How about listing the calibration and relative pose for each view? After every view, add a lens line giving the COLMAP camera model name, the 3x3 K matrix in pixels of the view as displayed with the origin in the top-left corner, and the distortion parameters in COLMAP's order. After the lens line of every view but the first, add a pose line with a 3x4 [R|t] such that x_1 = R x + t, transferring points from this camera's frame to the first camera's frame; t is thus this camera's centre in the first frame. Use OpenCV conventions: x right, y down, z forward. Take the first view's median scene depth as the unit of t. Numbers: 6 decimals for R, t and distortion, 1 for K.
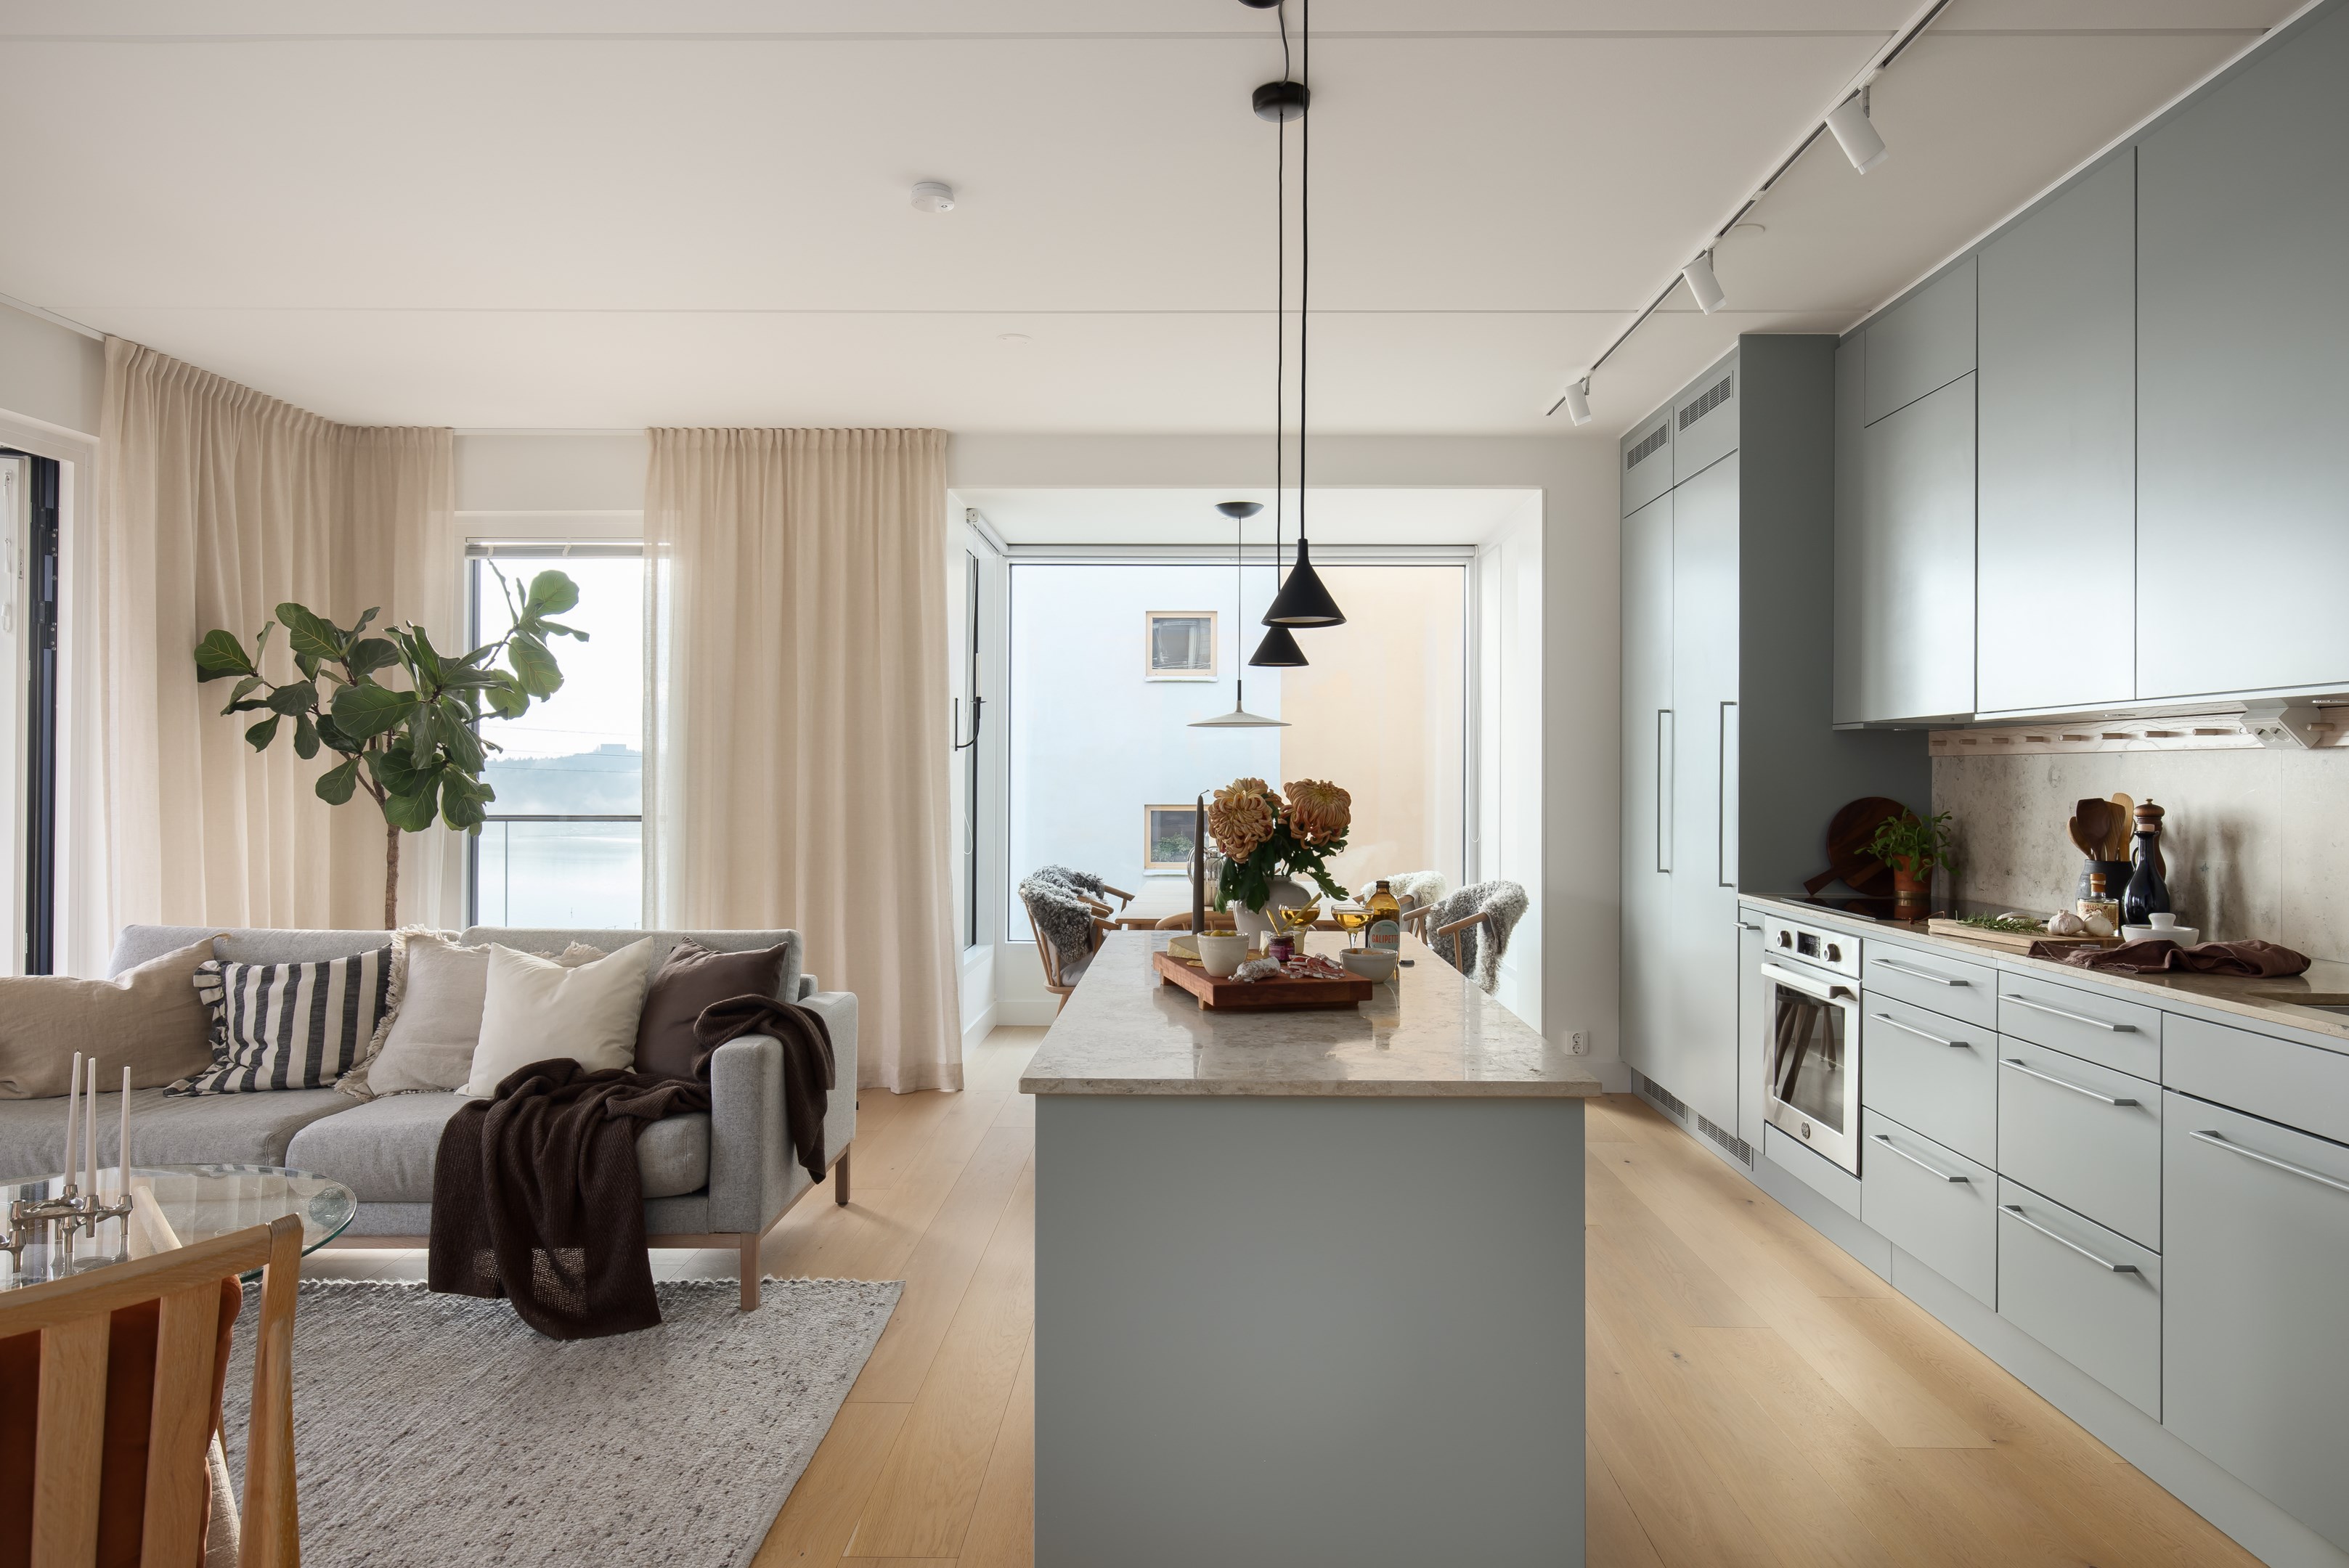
lens RADIAL K [[1474.2, 0, 1174.5], [0, 1474.2, 784.0], [0, 0, 1]] dist [0.003615, 0.002148]
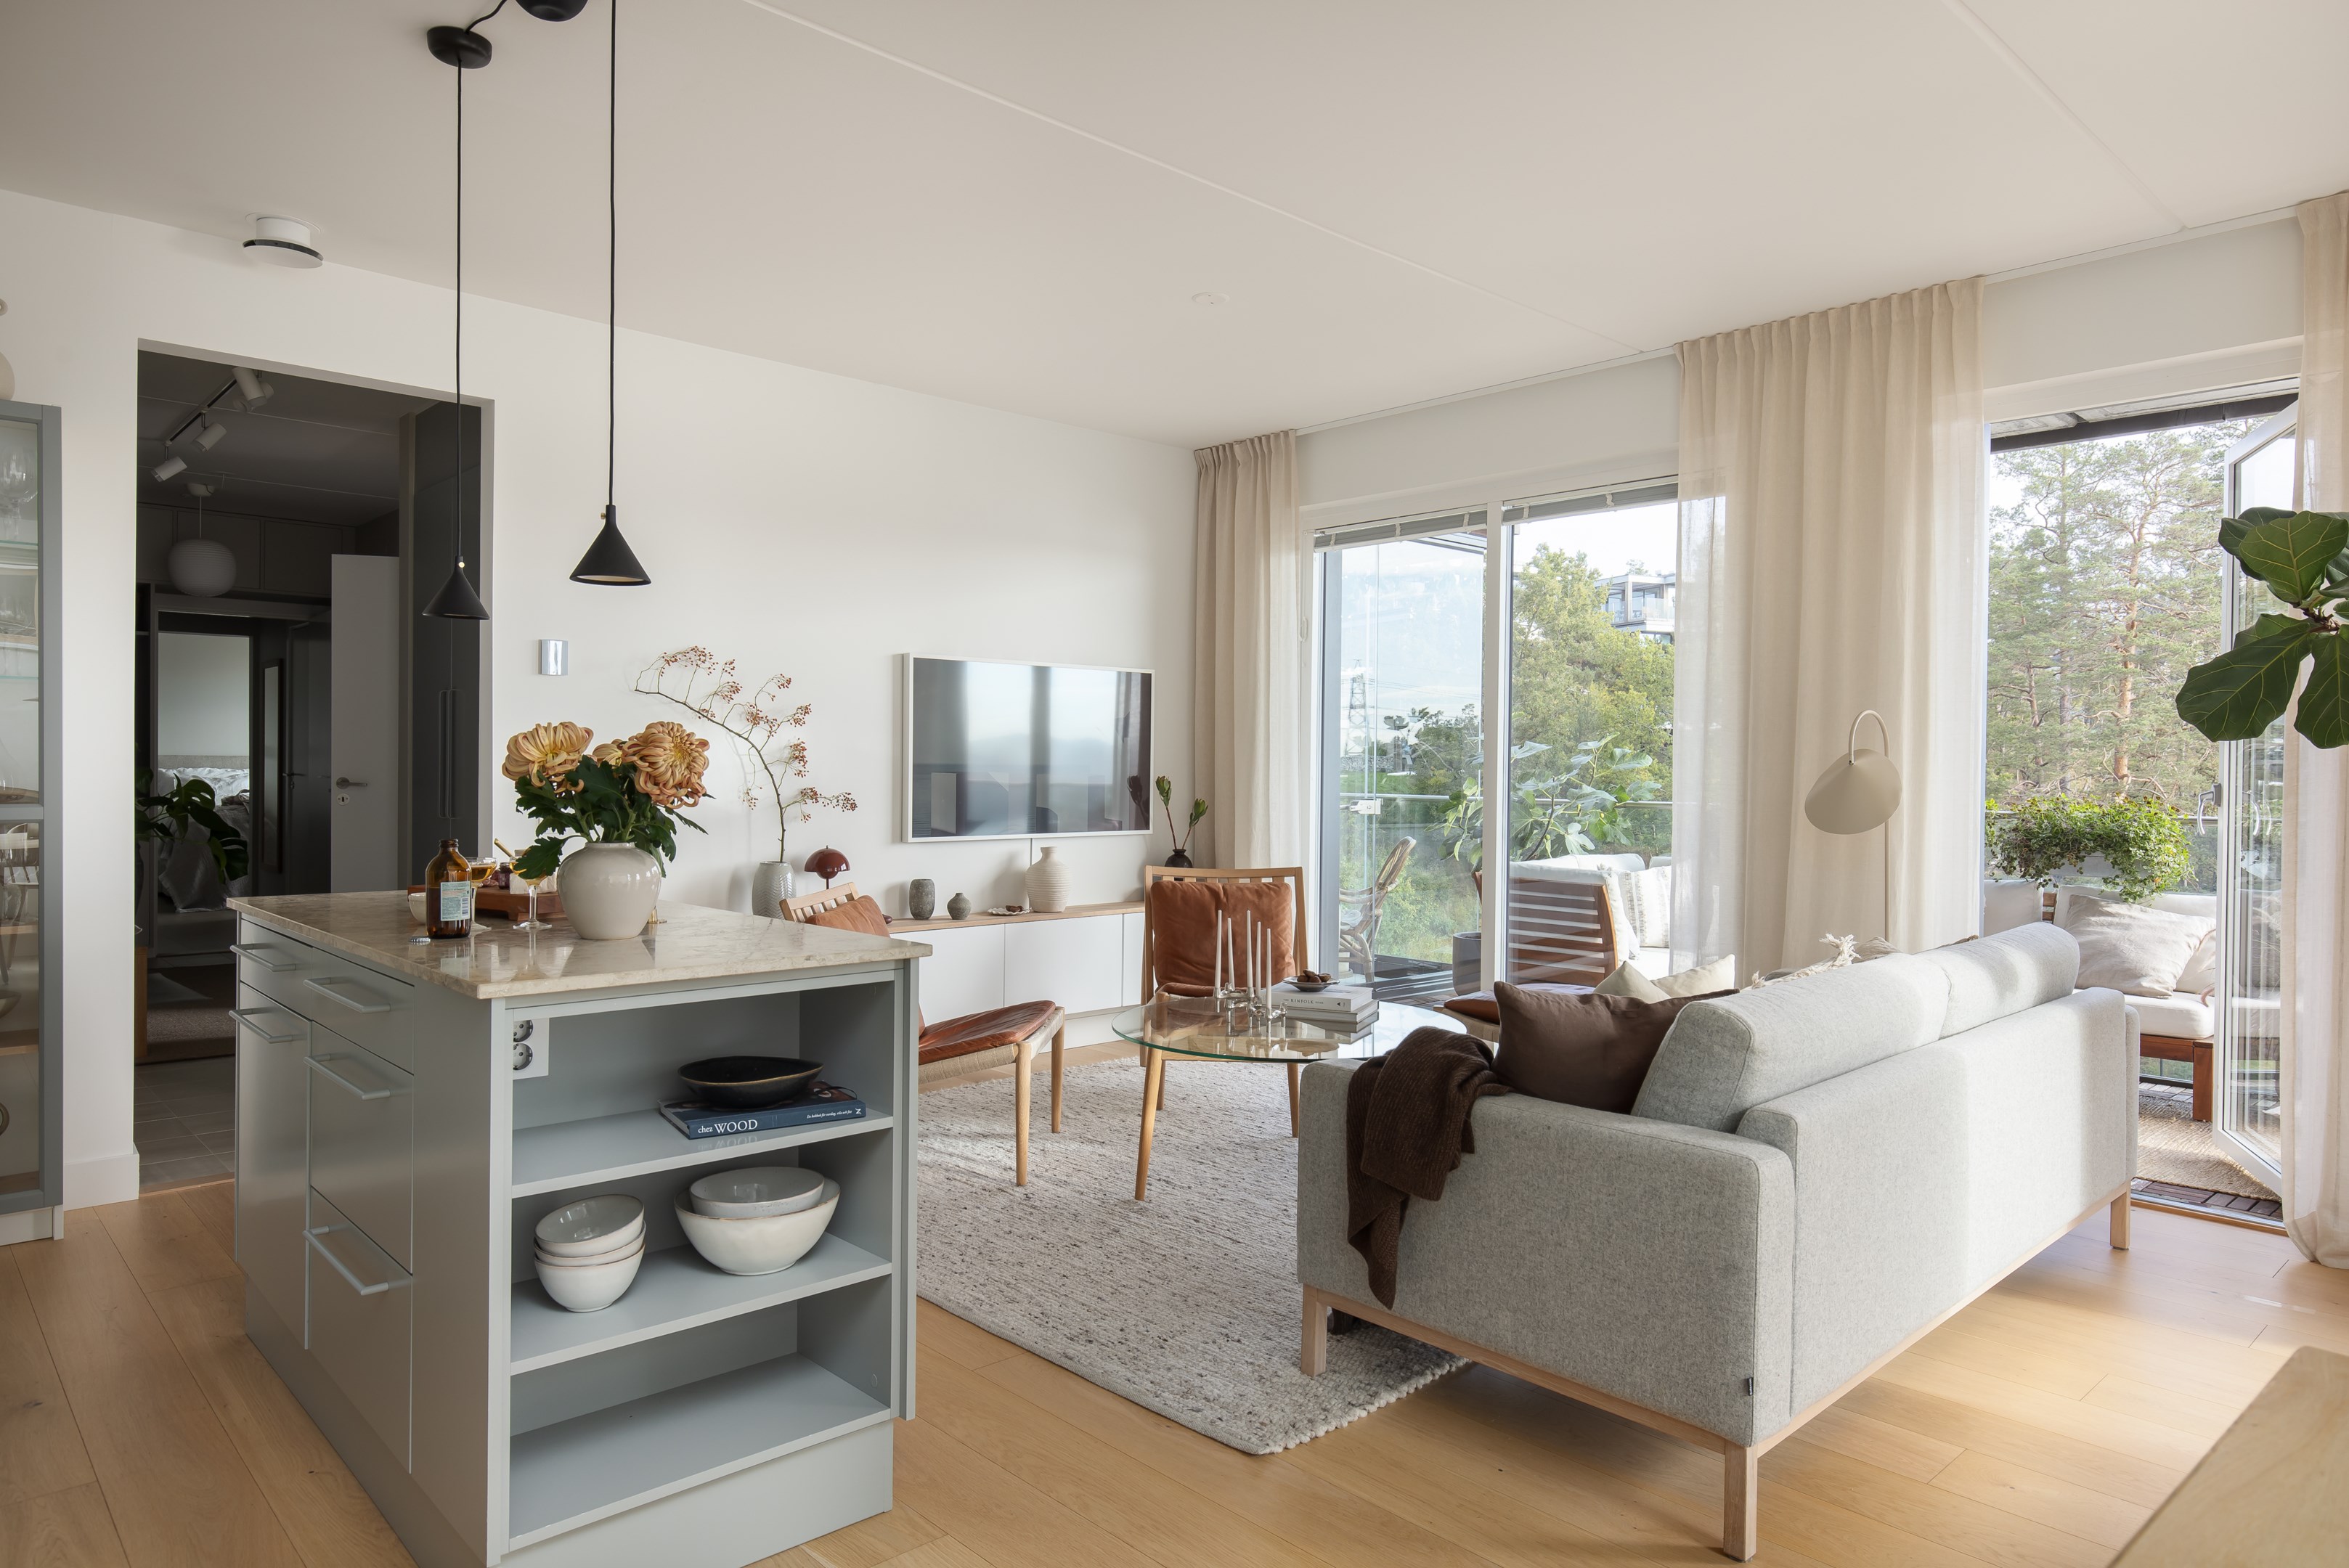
lens RADIAL K [[1474.2, 0, 1174.5], [0, 1474.2, 784.0], [0, 0, 1]] dist [0.003615, 0.002148]
pose [[-0.727338, -0.001018, -0.686279, 0.425458], [-0.015539, 0.999767, 0.014986, 0.015321], [0.686104, 0.021564, -0.727184, 1.930793]]
